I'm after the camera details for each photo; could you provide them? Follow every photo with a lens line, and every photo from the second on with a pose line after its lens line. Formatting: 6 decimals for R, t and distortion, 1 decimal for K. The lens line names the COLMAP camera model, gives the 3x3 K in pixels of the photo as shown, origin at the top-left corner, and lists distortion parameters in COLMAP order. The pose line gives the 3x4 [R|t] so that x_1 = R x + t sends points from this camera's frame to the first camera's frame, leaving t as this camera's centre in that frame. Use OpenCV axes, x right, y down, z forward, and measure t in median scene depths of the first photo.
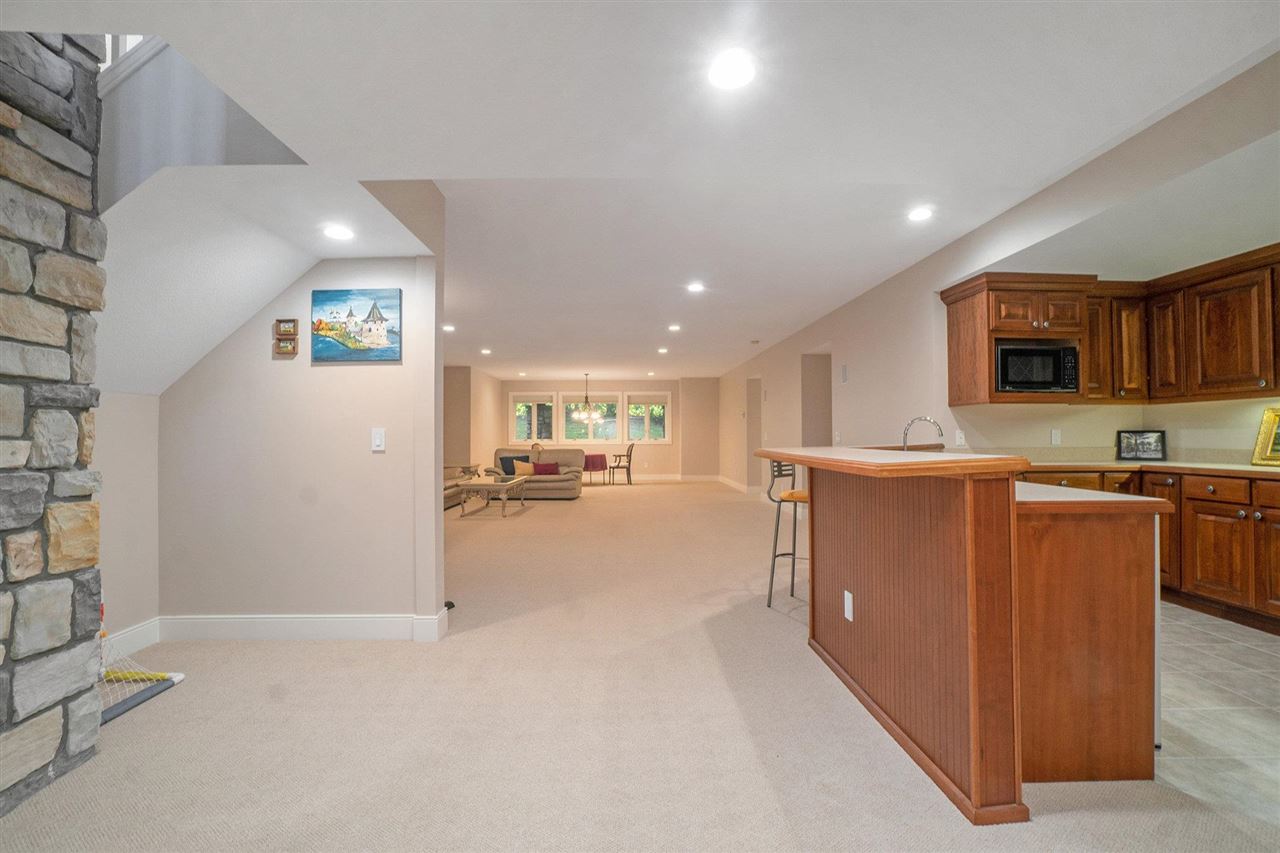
lens RADIAL K [[573.1, 0, 667.6], [0, 573.1, 430.3], [0, 0, 1]] dist [-0.046483, 0.019867]
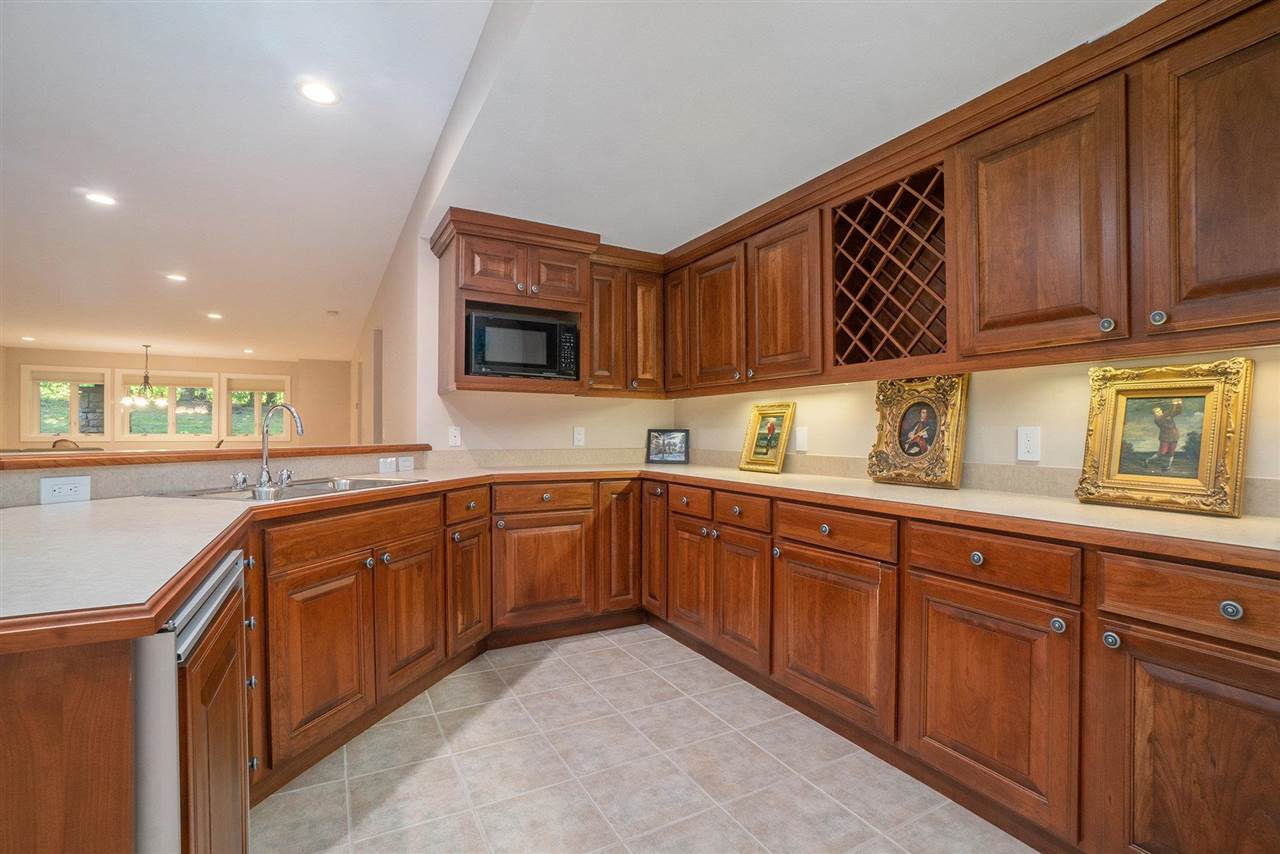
lens RADIAL K [[573.1, 0, 667.6], [0, 573.1, 430.8], [0, 0, 1]] dist [-0.046483, 0.019867]
pose [[0.889376, 0.010747, 0.457050, 0.465660], [-0.013430, 0.999906, 0.002622, 0.000183], [-0.456979, -0.008470, 0.889437, 0.217020]]
